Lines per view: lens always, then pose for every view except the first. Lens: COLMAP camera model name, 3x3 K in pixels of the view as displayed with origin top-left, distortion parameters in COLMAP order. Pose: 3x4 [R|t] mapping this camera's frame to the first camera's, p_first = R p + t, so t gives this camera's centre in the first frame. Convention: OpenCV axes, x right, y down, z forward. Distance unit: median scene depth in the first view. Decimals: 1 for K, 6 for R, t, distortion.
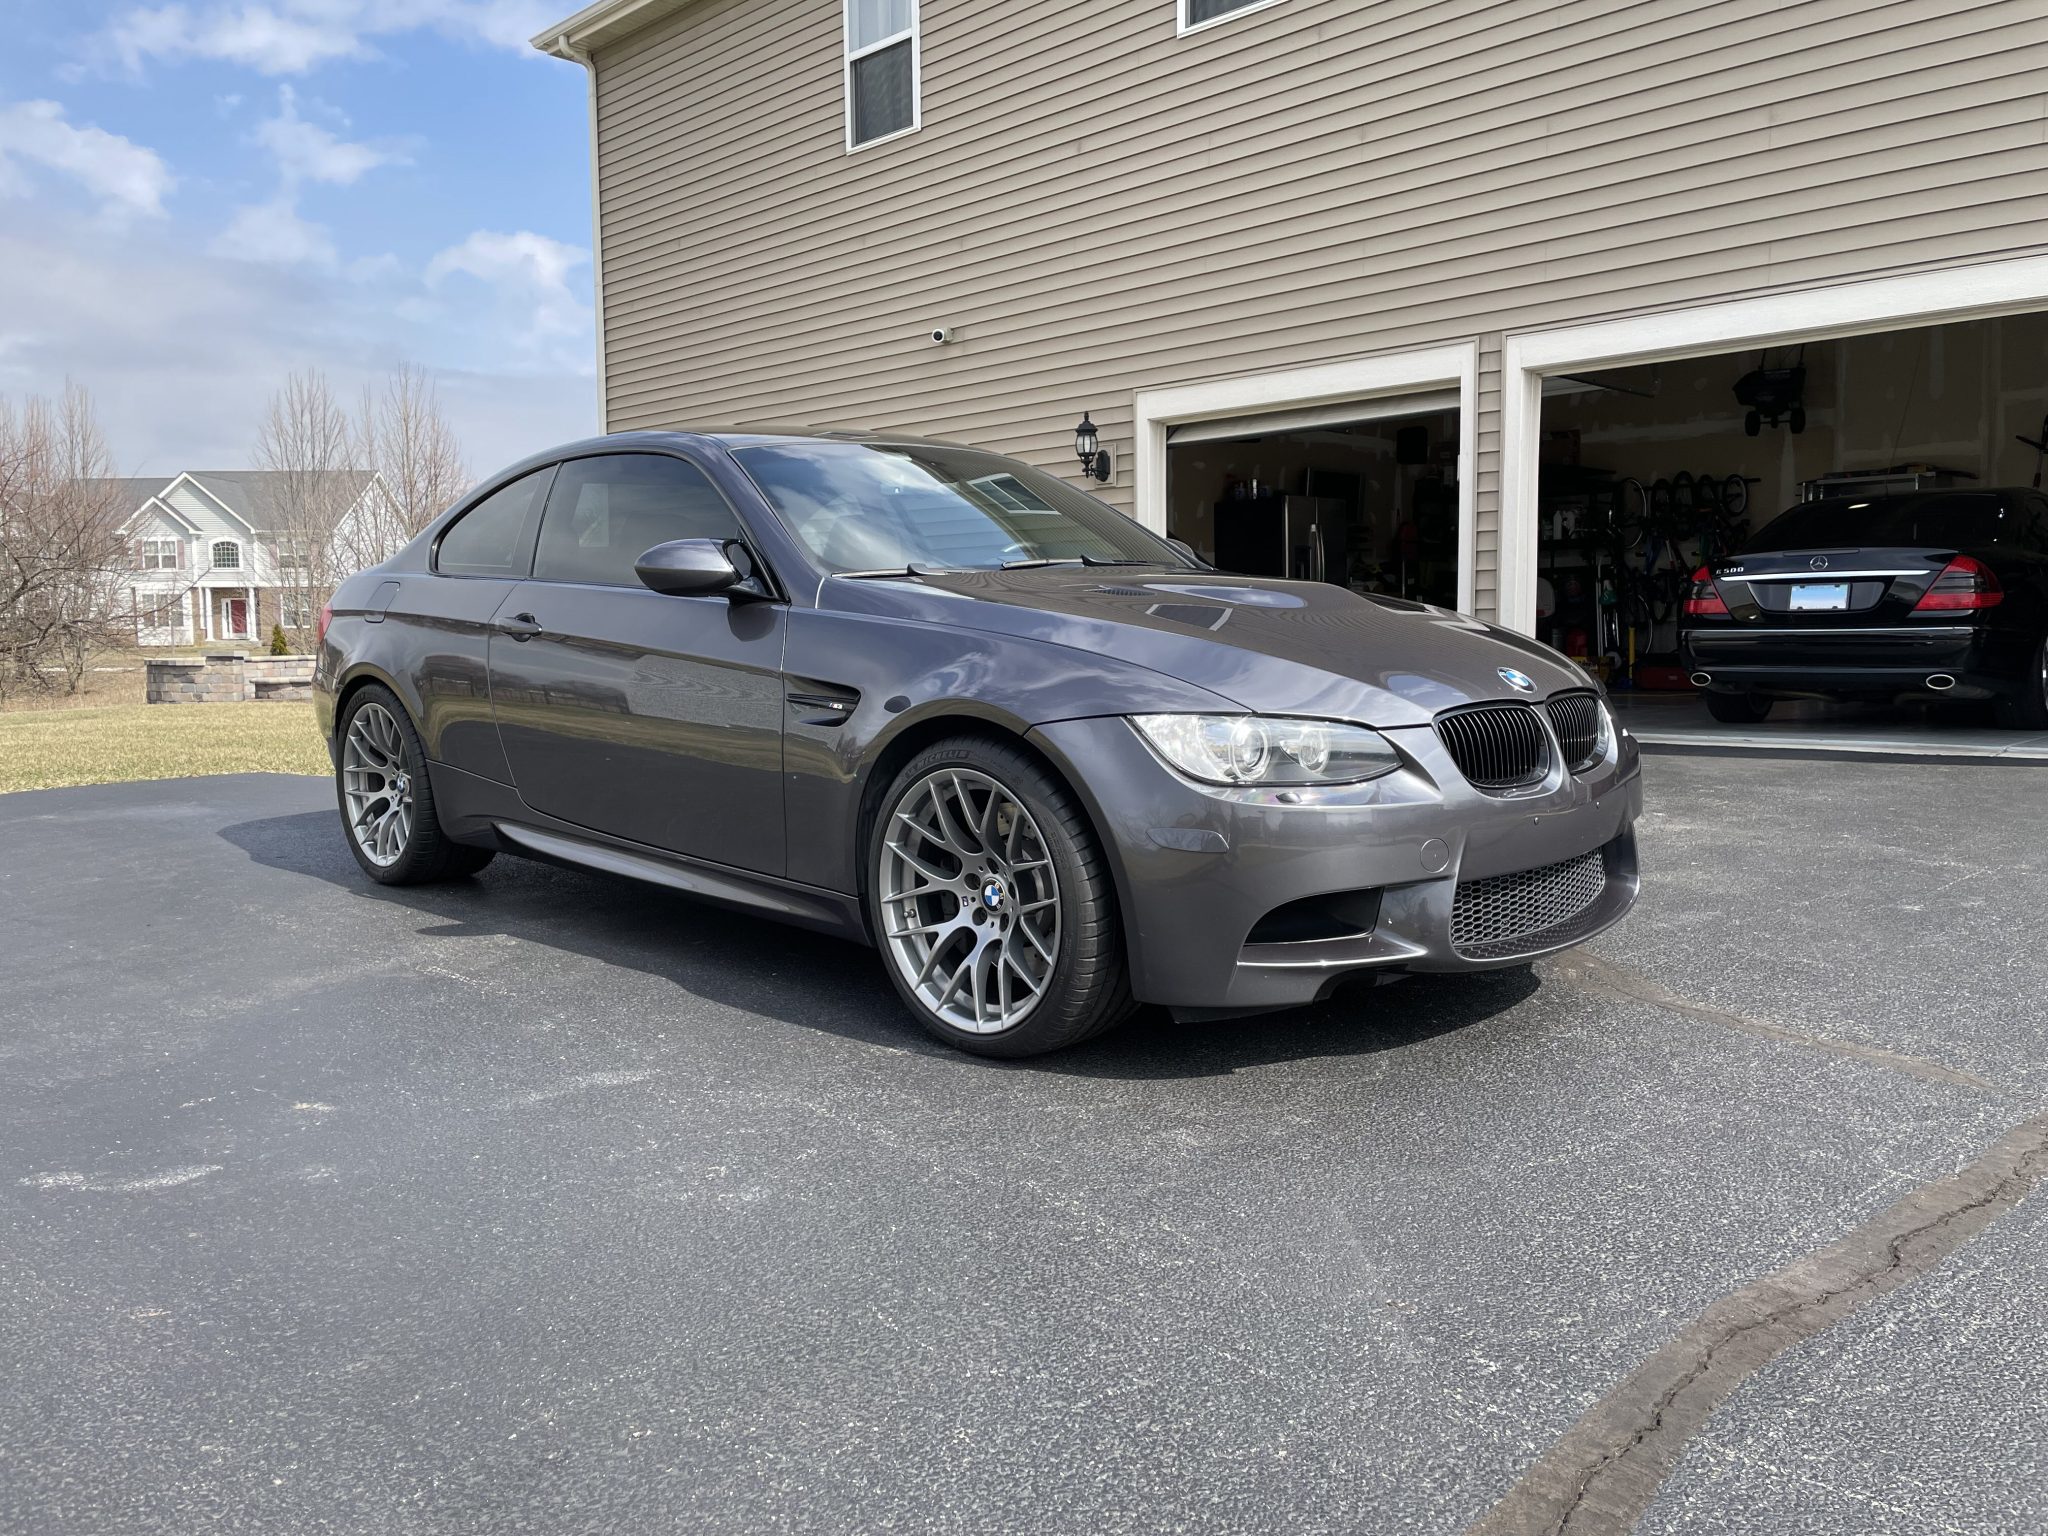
lens RADIAL K [[1557.9, 0, 1034.7], [0, 1557.9, 759.0], [0, 0, 1]] dist [0.092439, -0.125164]
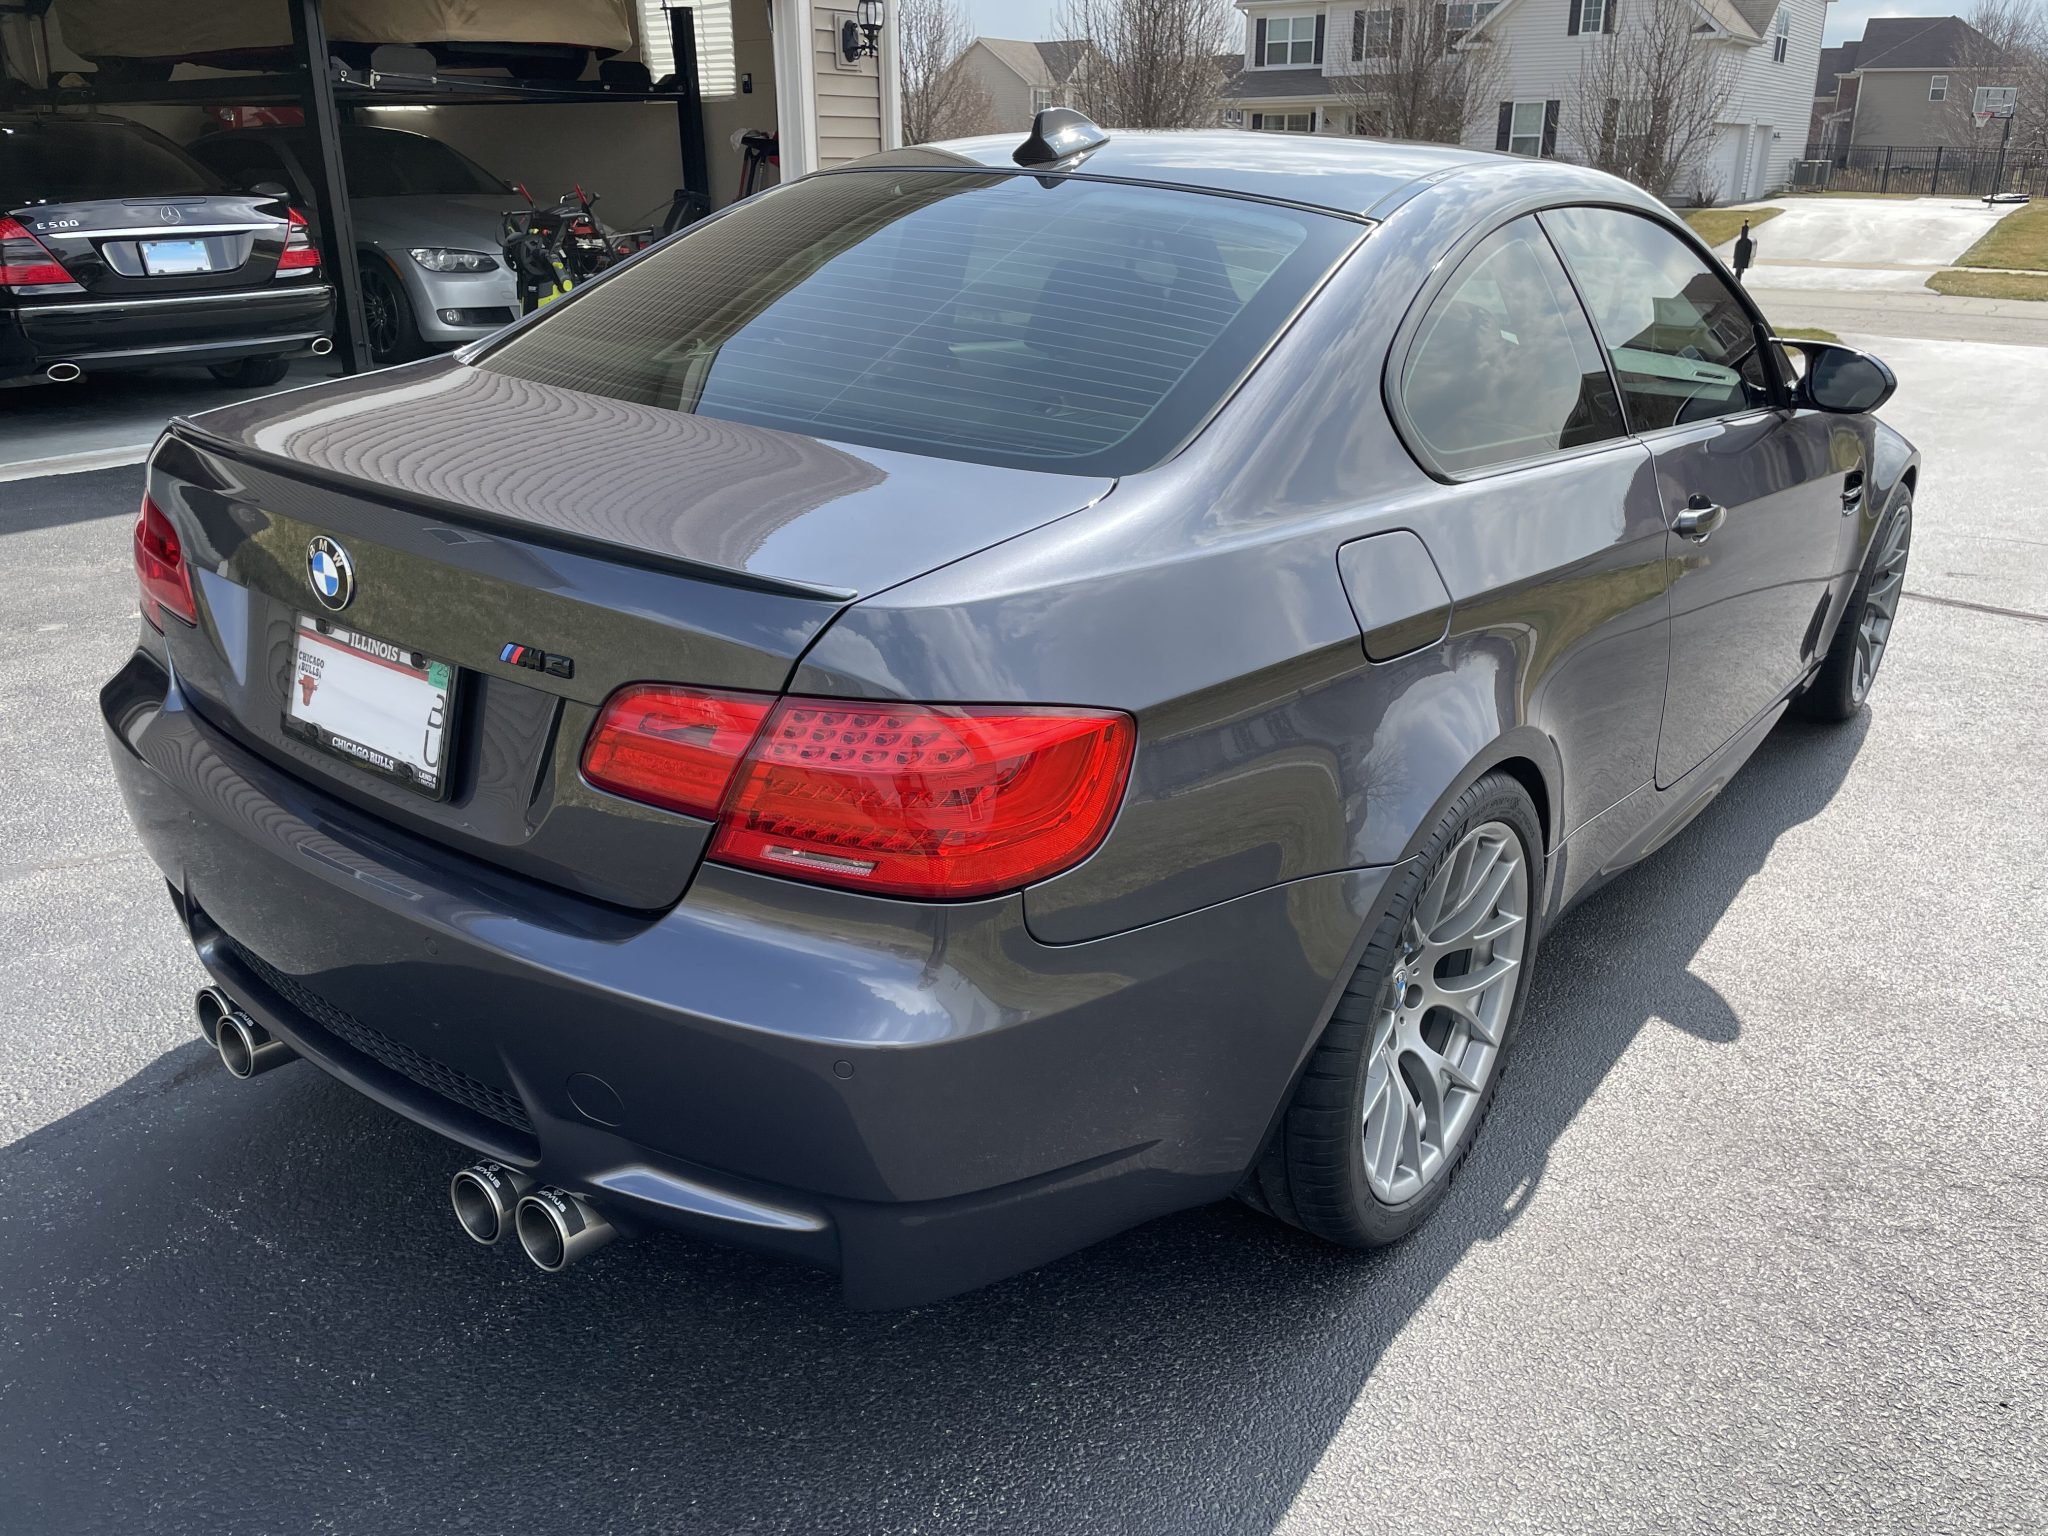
lens RADIAL K [[1573.1, 0, 1034.4], [0, 1573.1, 777.4], [0, 0, 1]] dist [0.016247, -0.007234]
pose [[-0.138761, -0.355060, 0.924488, -0.423451], [0.079777, 0.926477, 0.367798, -0.112513], [-0.987107, 0.124789, -0.100233, 0.631323]]
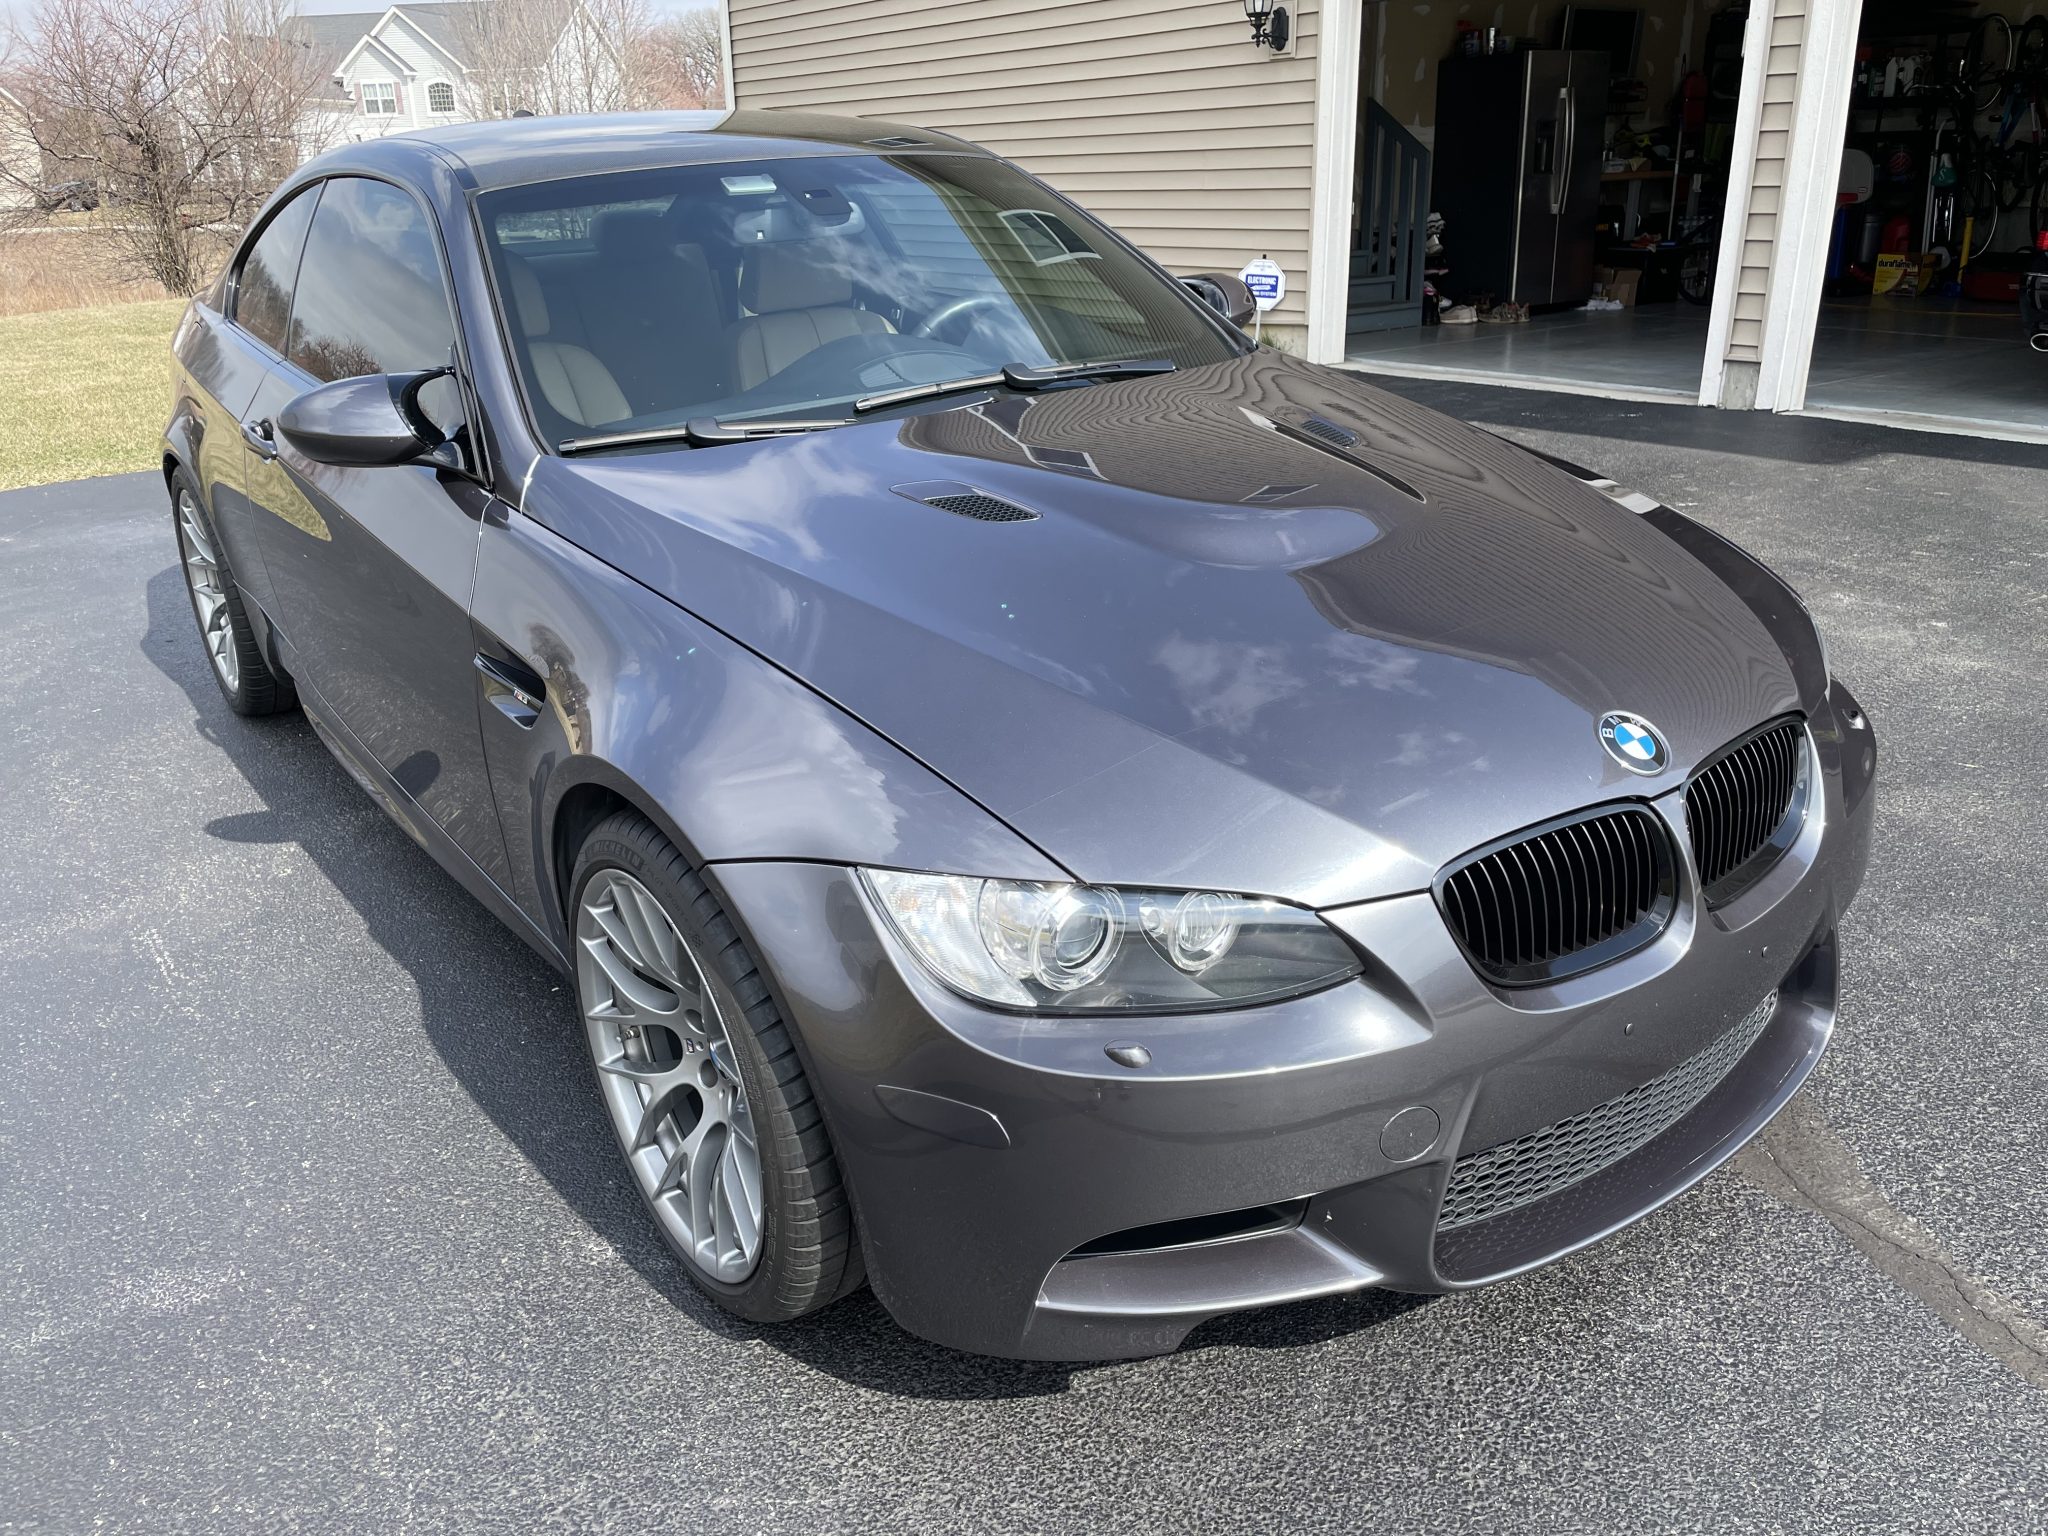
lens RADIAL K [[1557.9, 0, 1022.8], [0, 1557.9, 750.1], [0, 0, 1]] dist [0.092439, -0.125164]
pose [[0.987747, 0.041931, -0.150322, 0.062934], [0.000768, 0.961911, 0.273363, -0.069407], [0.156059, -0.270129, 0.950093, 0.155263]]
